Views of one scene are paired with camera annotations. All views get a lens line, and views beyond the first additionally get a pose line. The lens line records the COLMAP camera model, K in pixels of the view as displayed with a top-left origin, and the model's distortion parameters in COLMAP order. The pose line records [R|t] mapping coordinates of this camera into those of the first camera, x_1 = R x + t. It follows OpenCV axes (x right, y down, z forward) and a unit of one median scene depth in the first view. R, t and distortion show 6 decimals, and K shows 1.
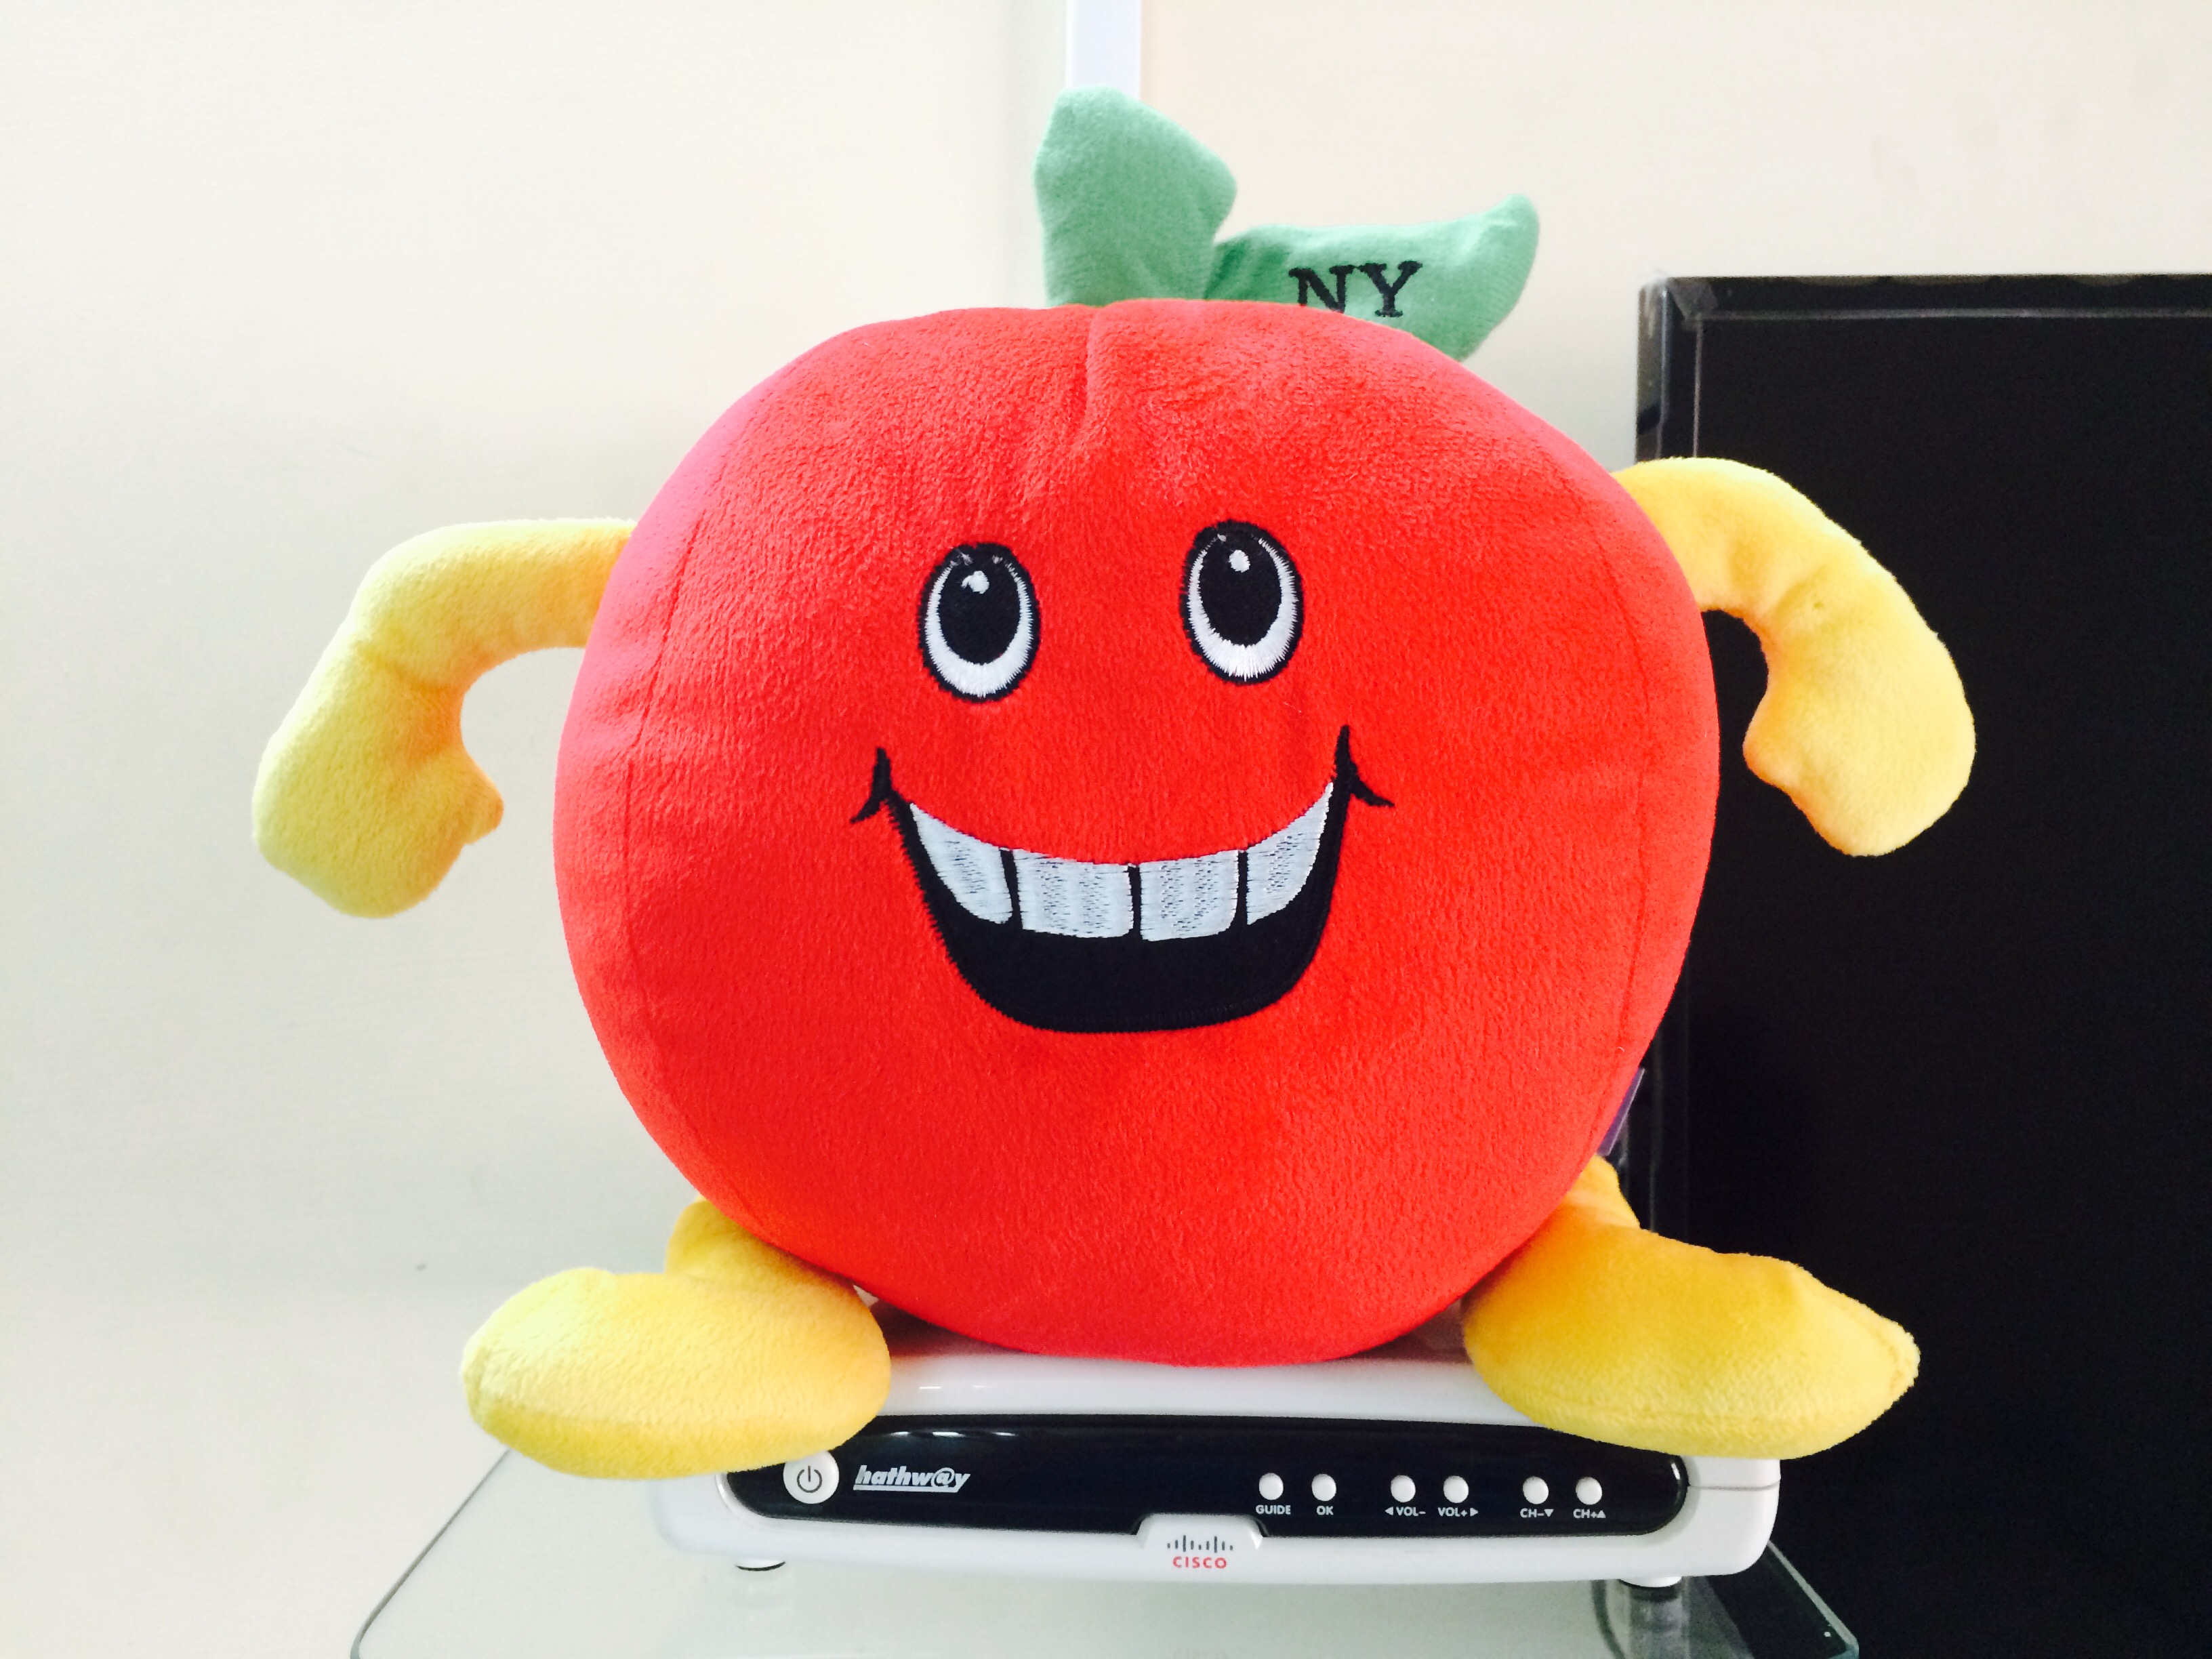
lens RADIAL K [[1896.3, 0, 1099.4], [0, 1896.3, 826.6], [0, 0, 1]] dist [0.003009, -0.003161]
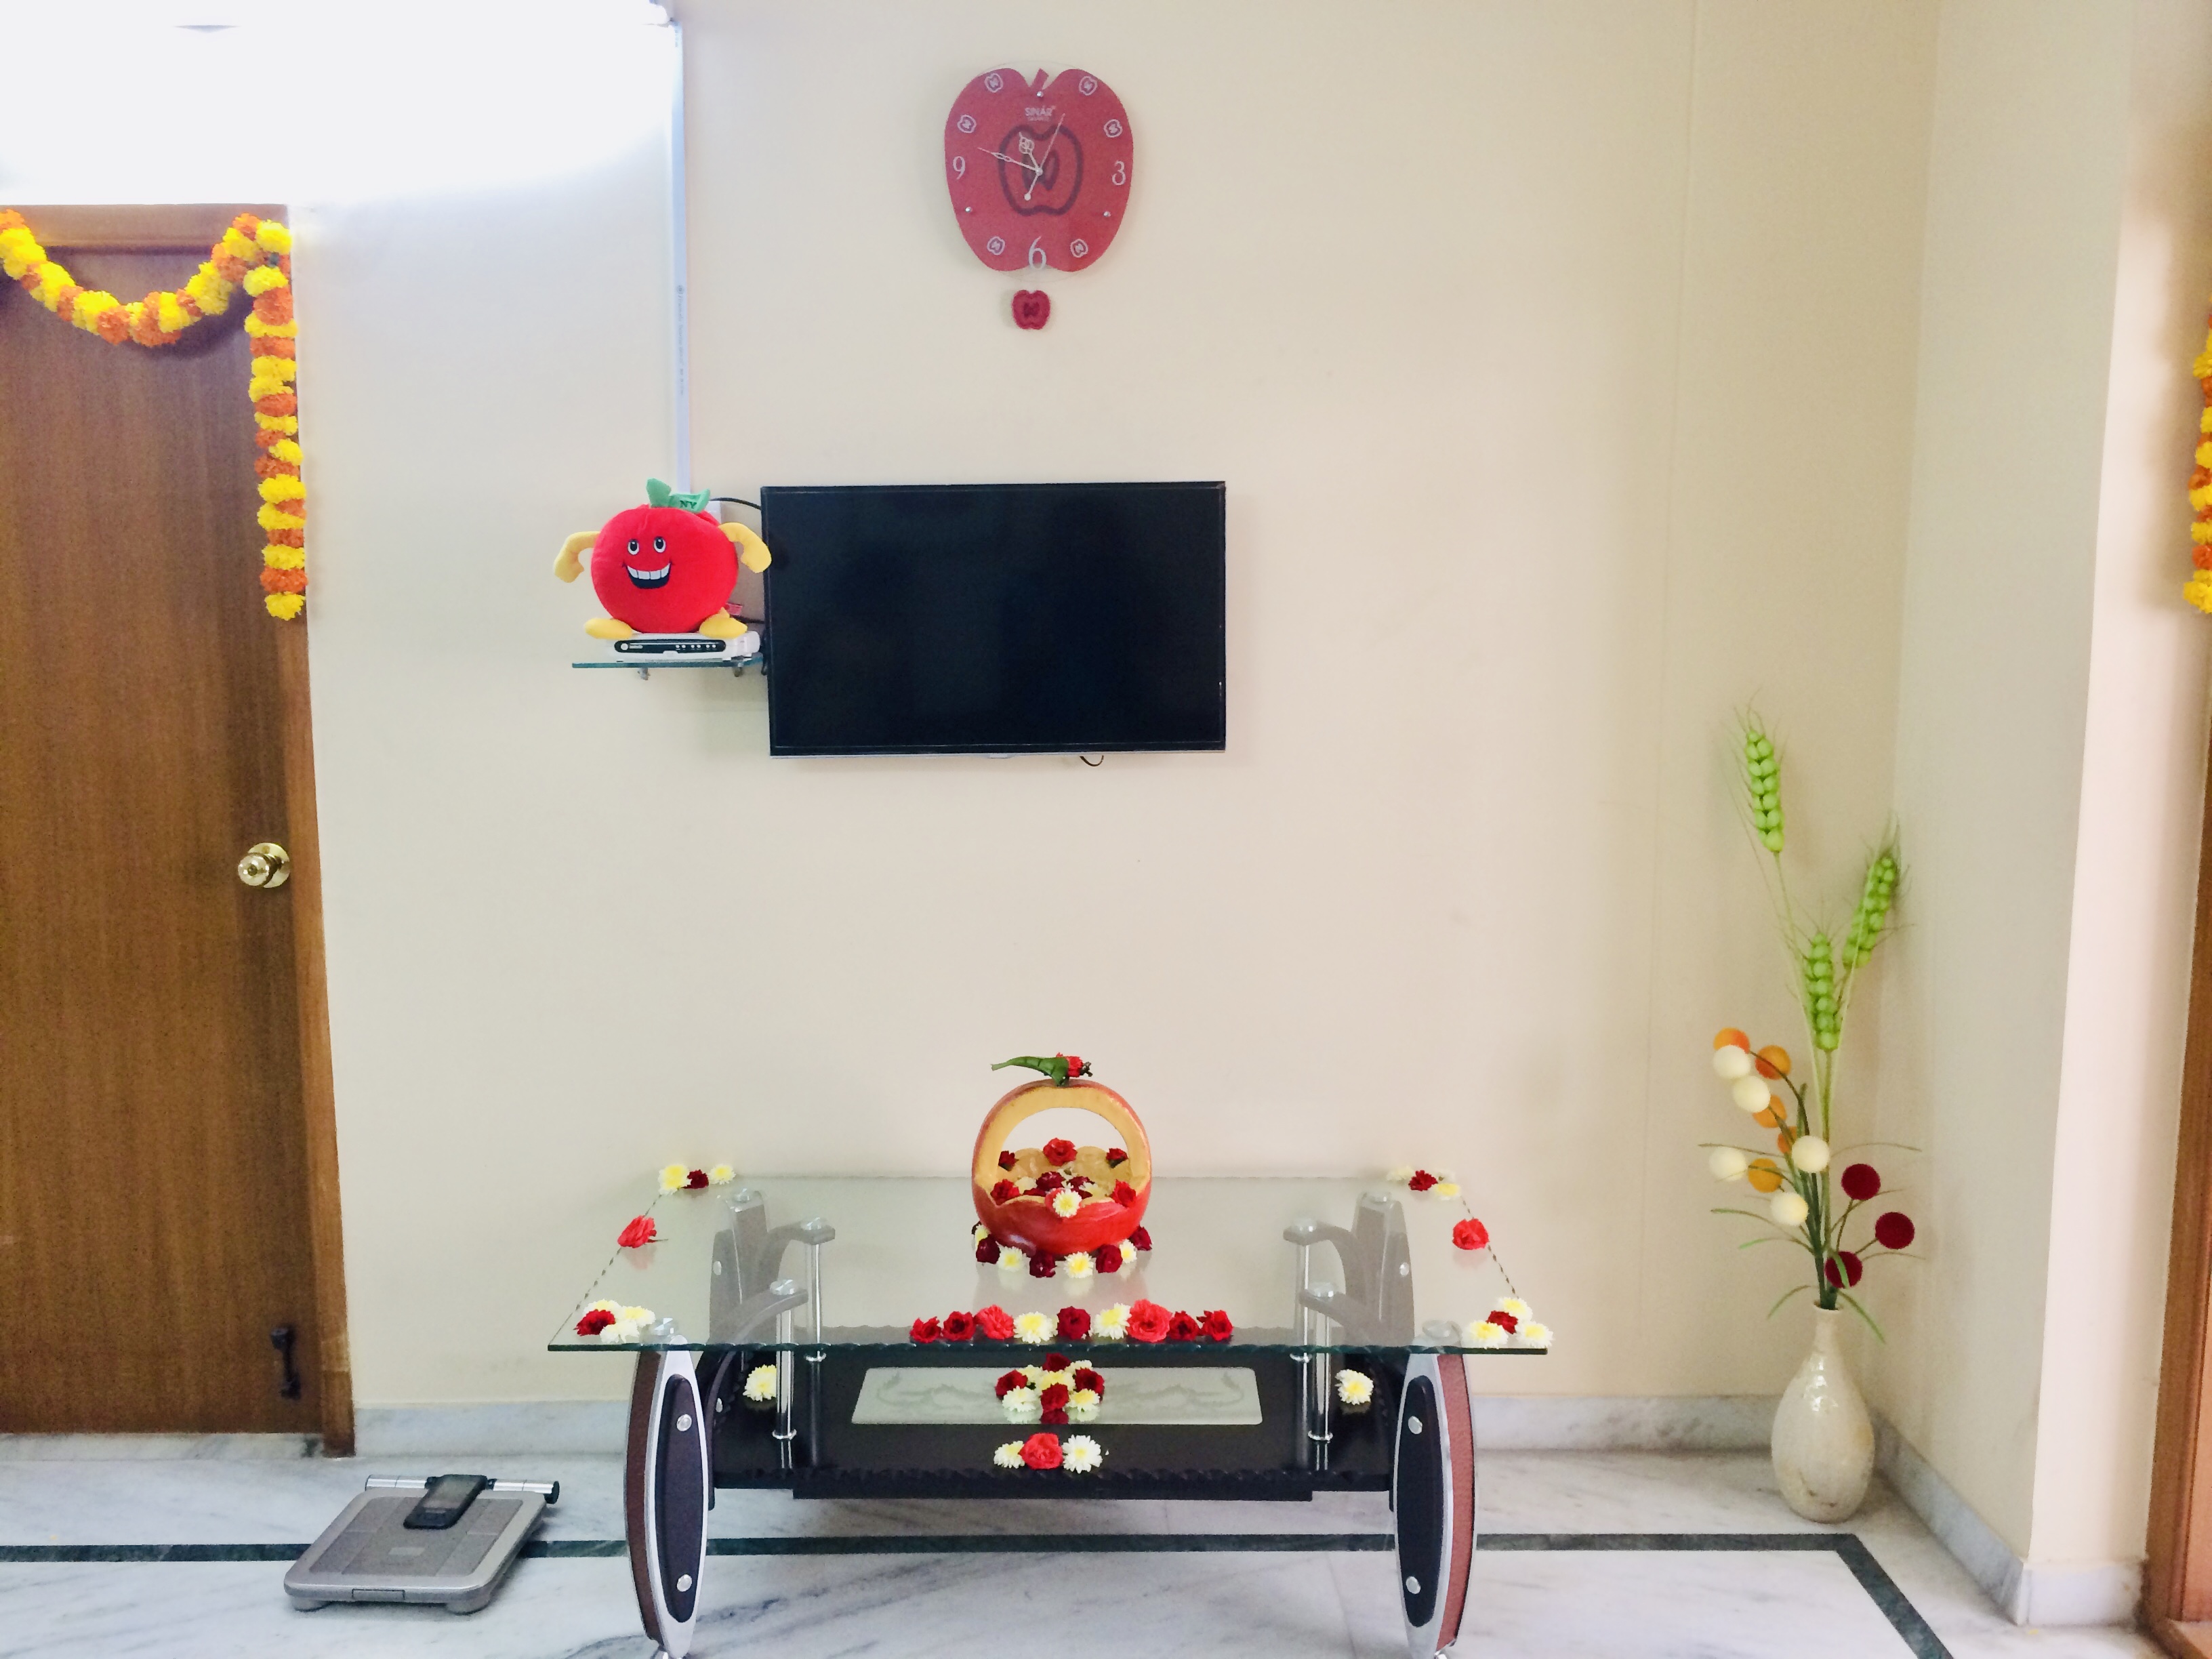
lens RADIAL K [[1896.3, 0, 1112.7], [0, 1896.3, 831.2], [0, 0, 1]] dist [0.003009, -0.003161]
pose [[0.999316, -0.008944, -0.035892, 2.372698], [0.012145, 0.995869, 0.089989, 0.434133], [0.034939, -0.090364, 0.995296, -7.578809]]
